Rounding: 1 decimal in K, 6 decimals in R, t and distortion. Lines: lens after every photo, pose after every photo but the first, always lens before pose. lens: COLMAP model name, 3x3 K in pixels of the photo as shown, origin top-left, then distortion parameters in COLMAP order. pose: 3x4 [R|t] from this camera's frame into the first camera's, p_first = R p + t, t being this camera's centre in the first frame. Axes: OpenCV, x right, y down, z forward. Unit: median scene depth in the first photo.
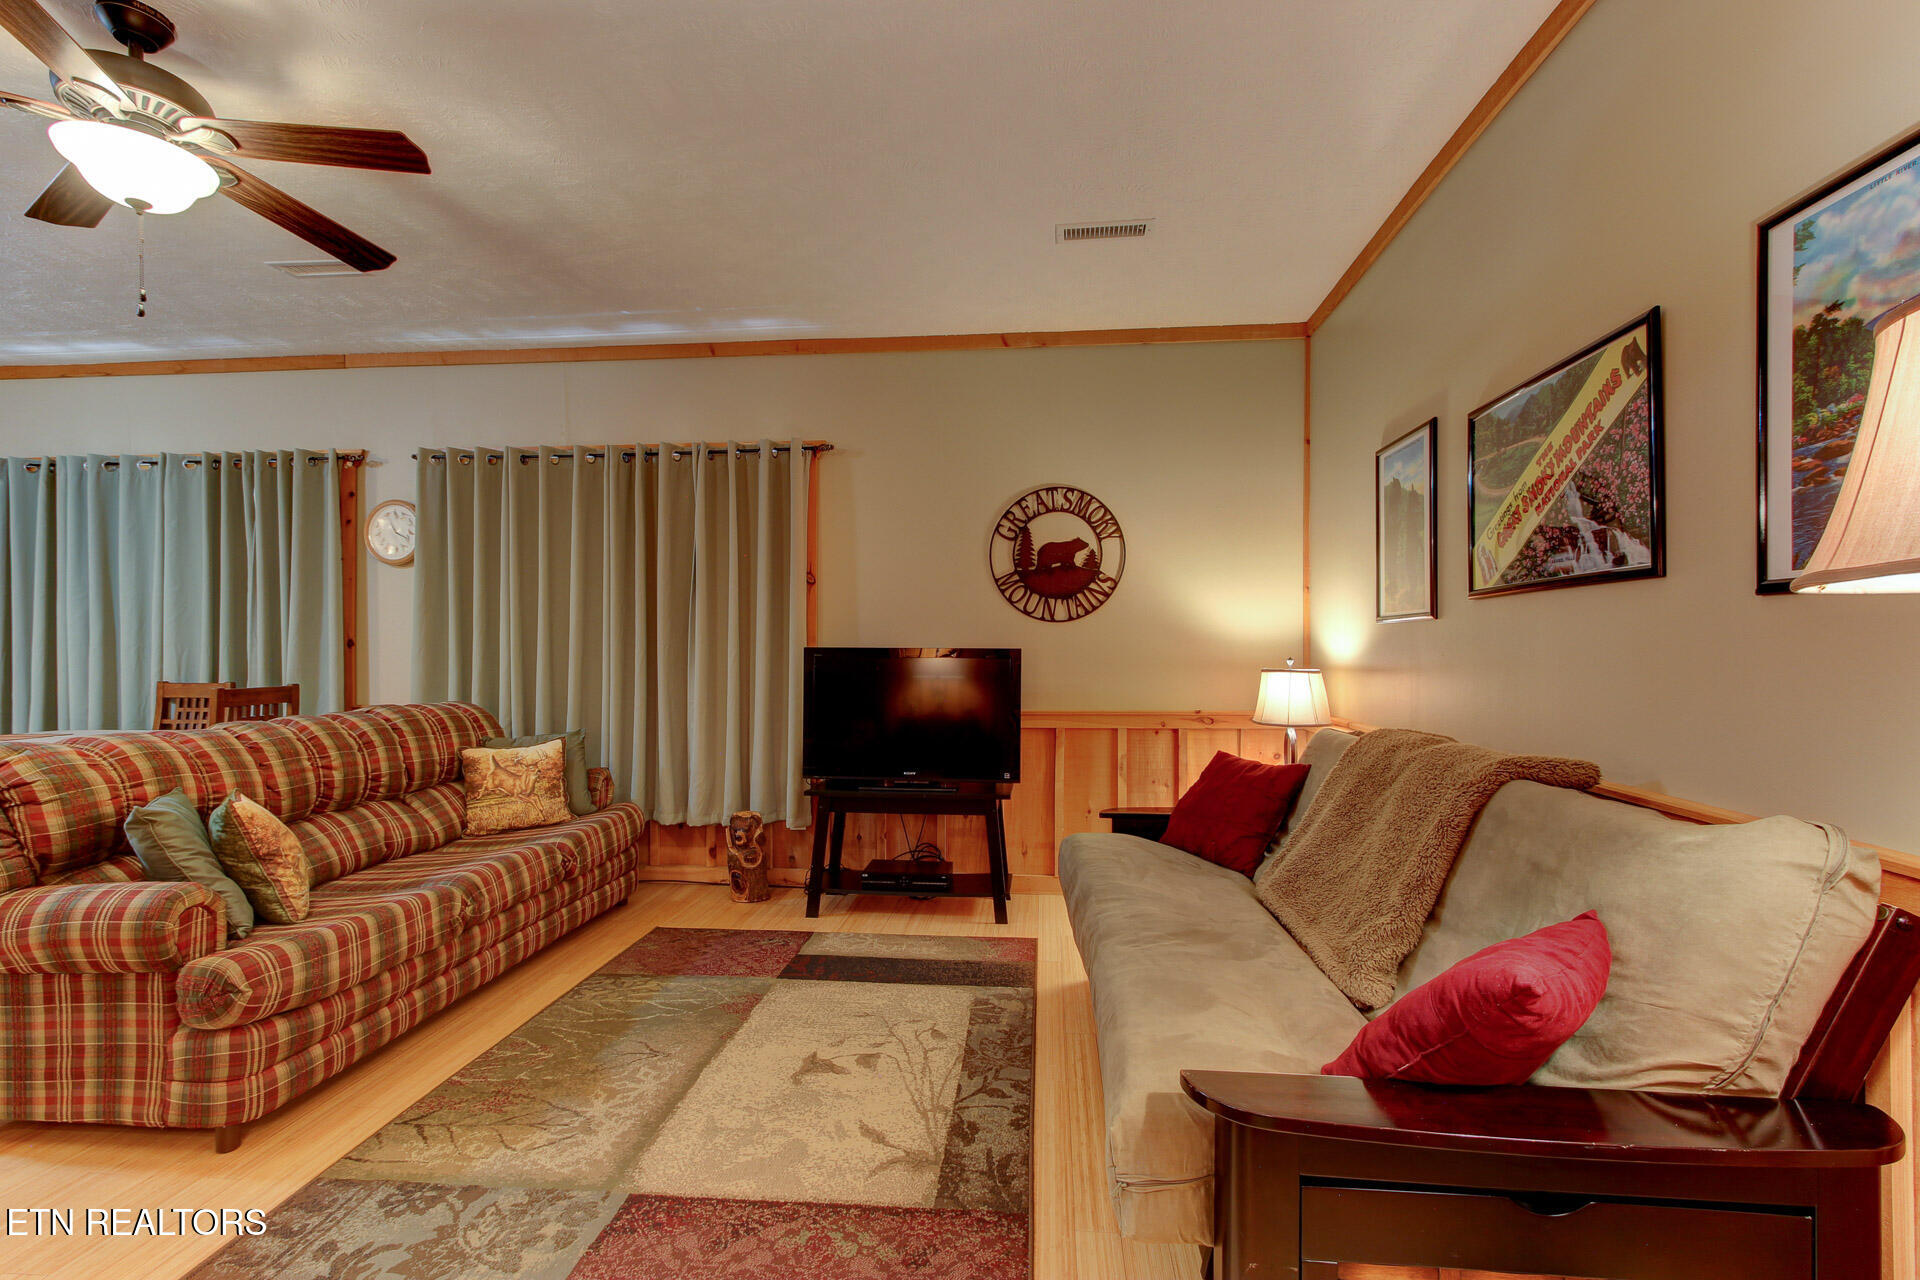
lens RADIAL K [[877.3, 0, 962.5], [0, 877.3, 648.1], [0, 0, 1]] dist [-0.003375, 0.004633]
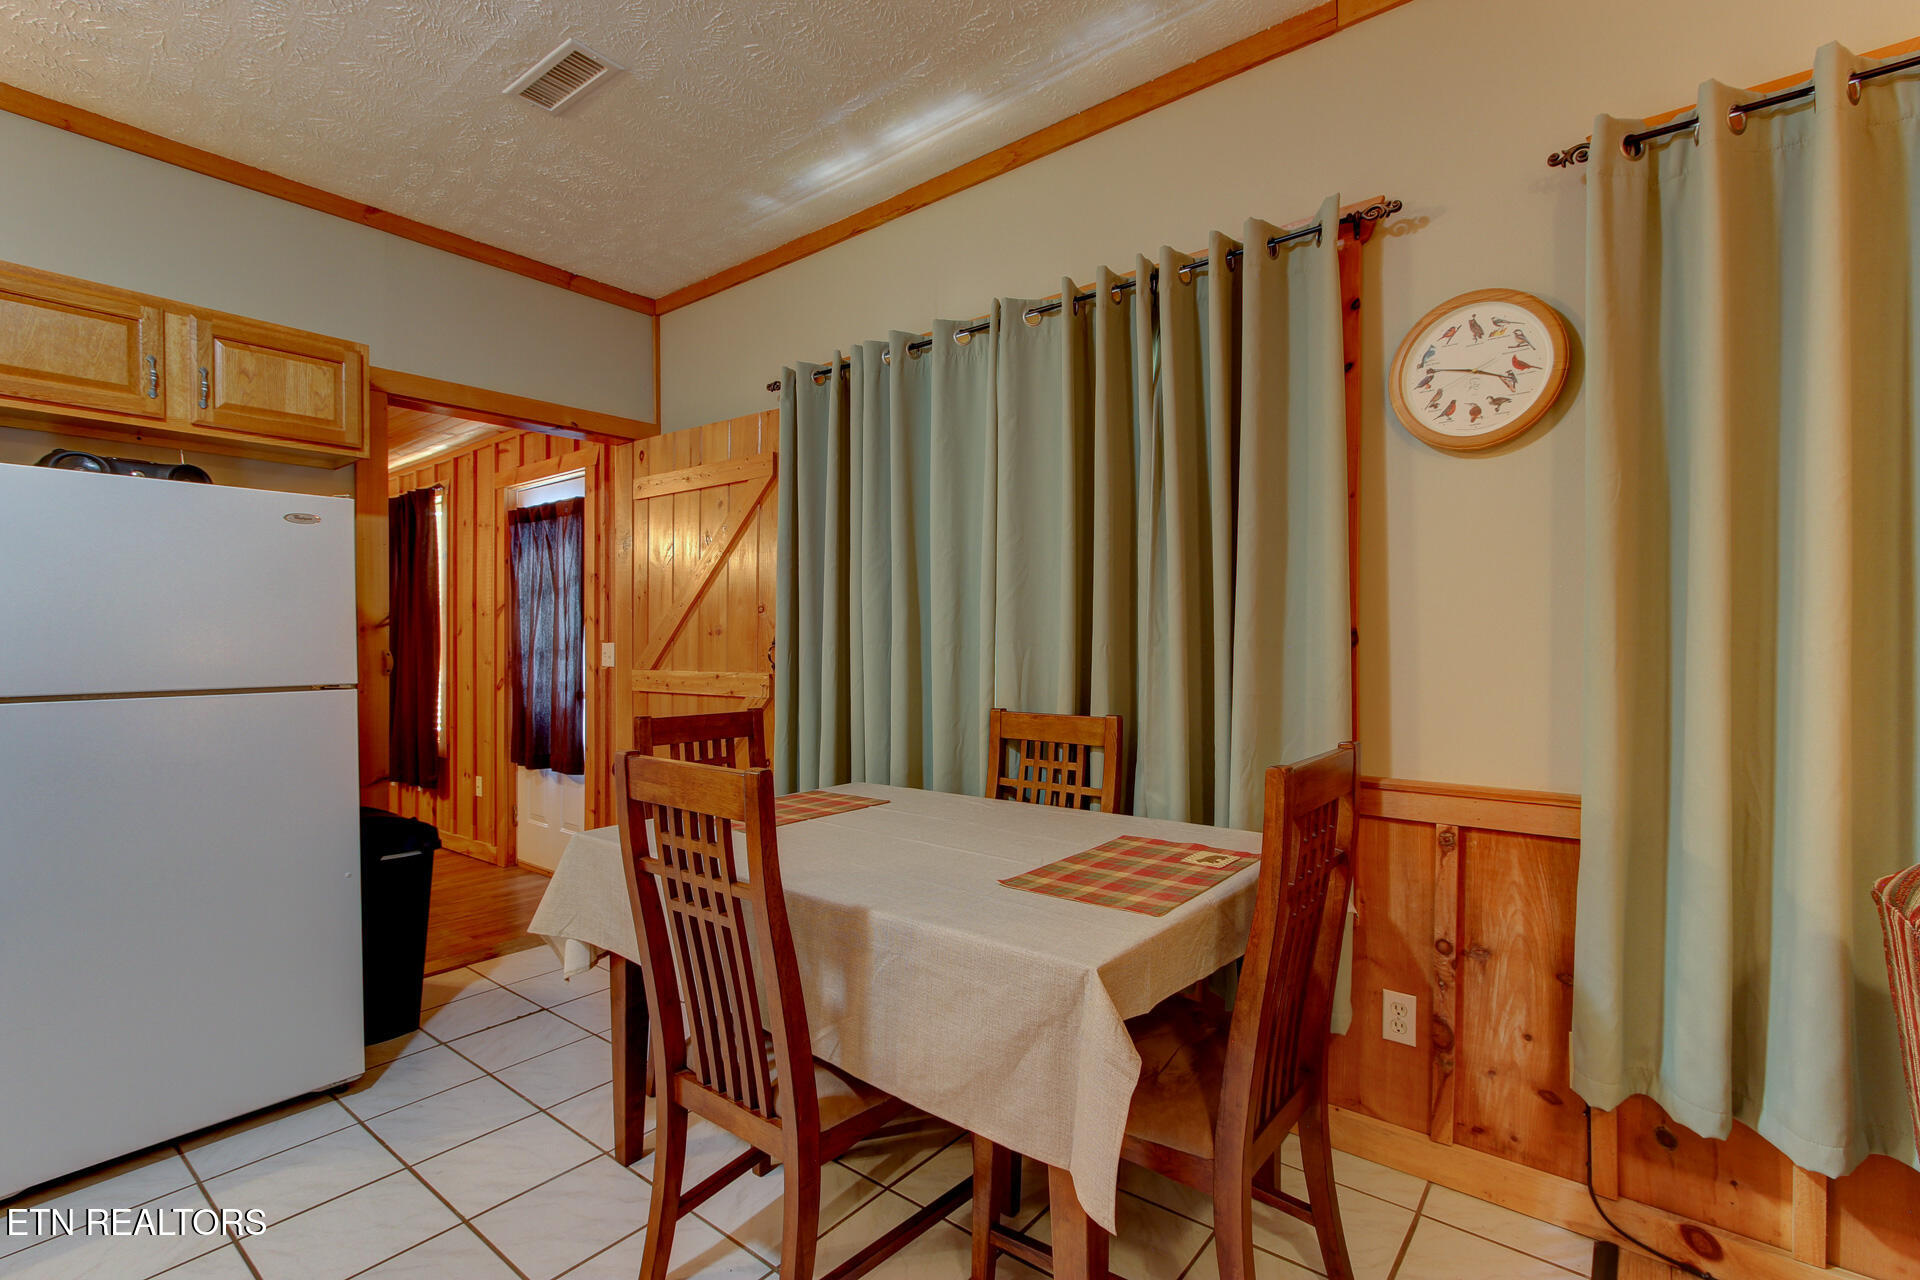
lens RADIAL K [[877.3, 0, 965.2], [0, 877.3, 648.2], [0, 0, 1]] dist [-0.003375, 0.004633]
pose [[0.836025, 0.001594, -0.548690, -0.964226], [0.001163, 0.999988, 0.004677, -0.004907], [0.548691, -0.004549, 0.836013, 0.808416]]
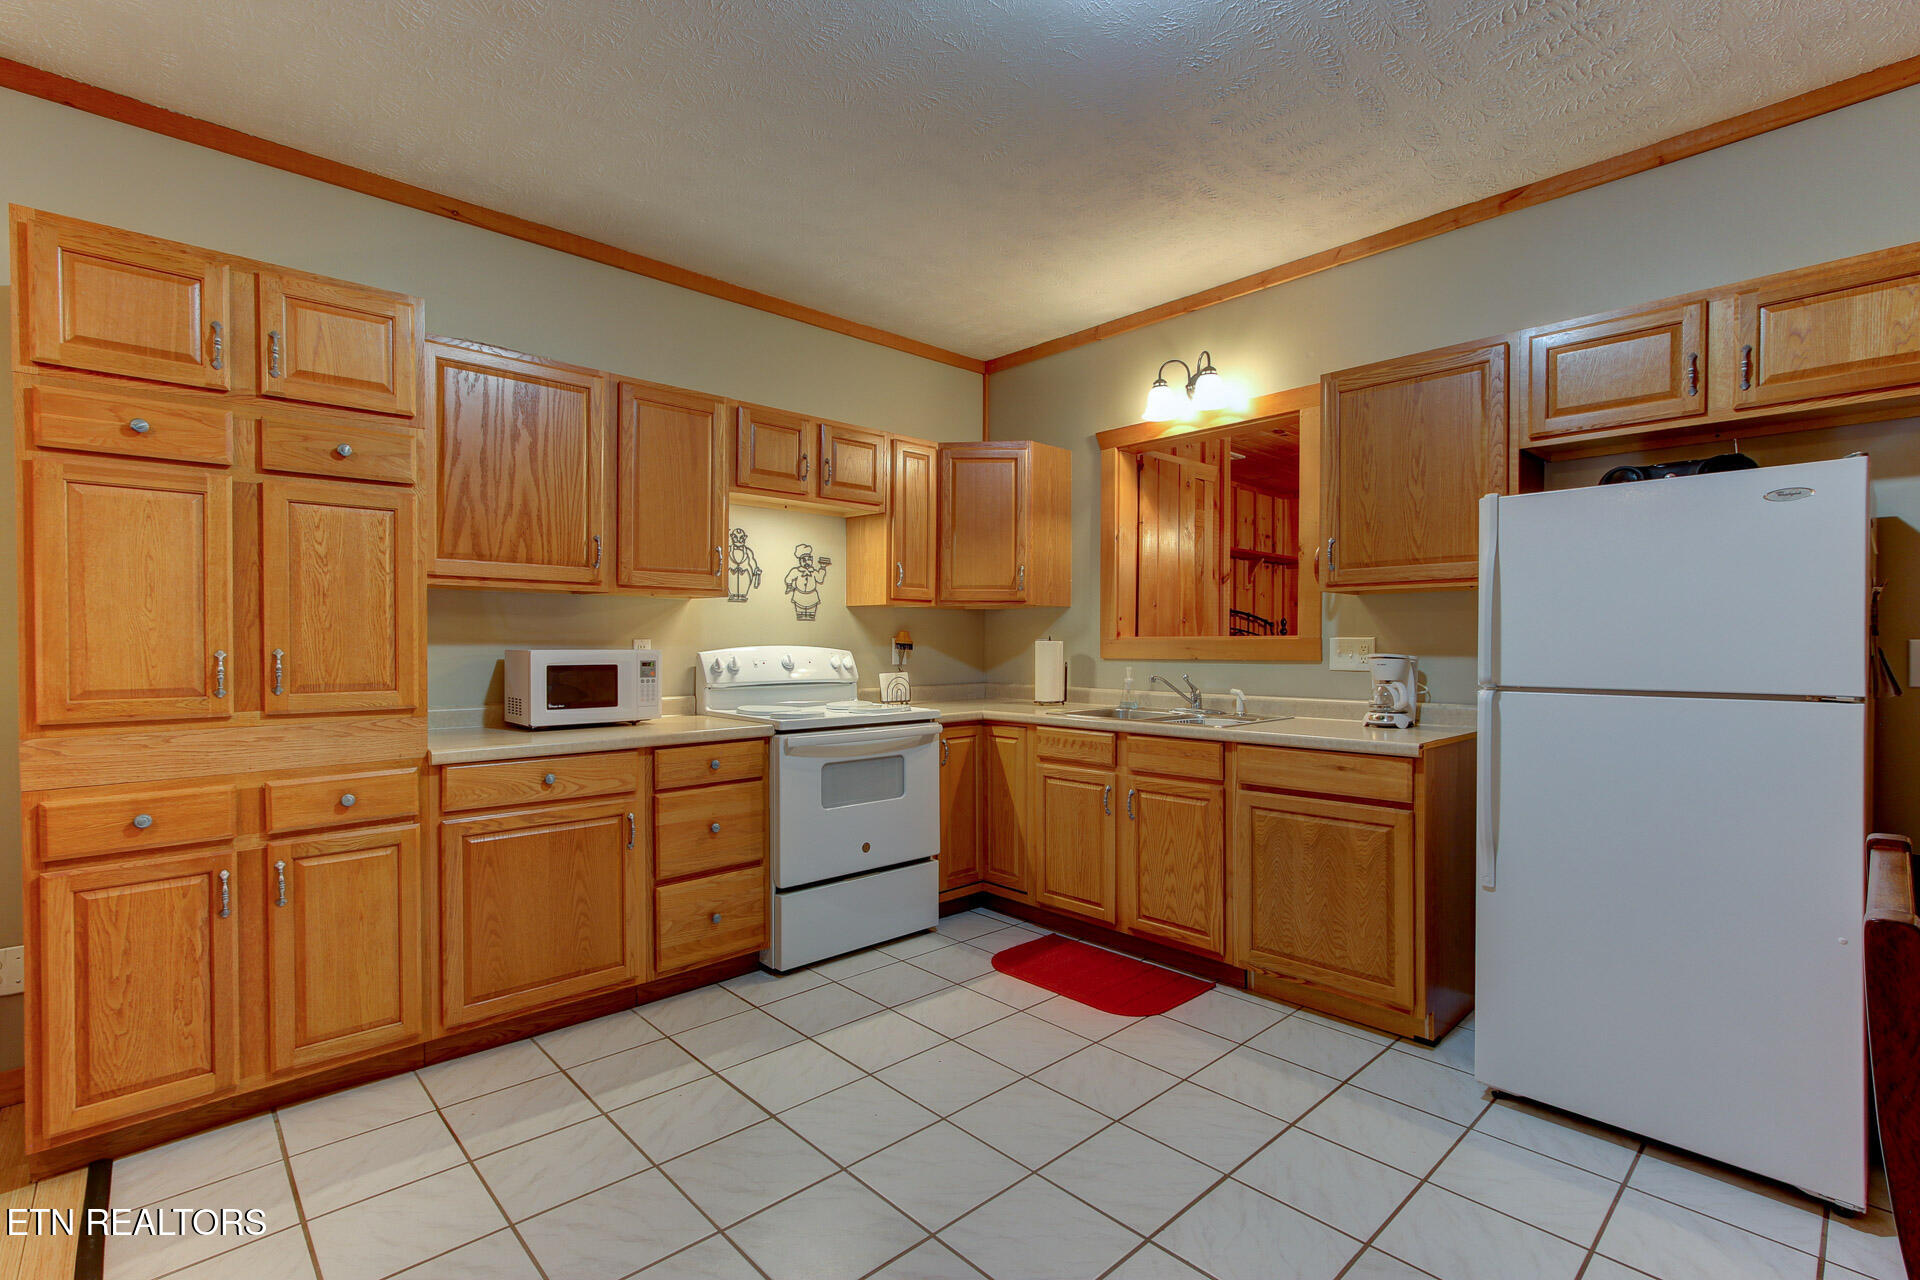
lens RADIAL K [[877.3, 0, 962.6], [0, 877.3, 649.3], [0, 0, 1]] dist [-0.003375, 0.004633]
pose [[-0.660876, 0.006679, -0.750465, -0.989989], [-0.003569, 0.999921, 0.012042, -0.007886], [0.750487, 0.010637, -0.660800, 1.107841]]
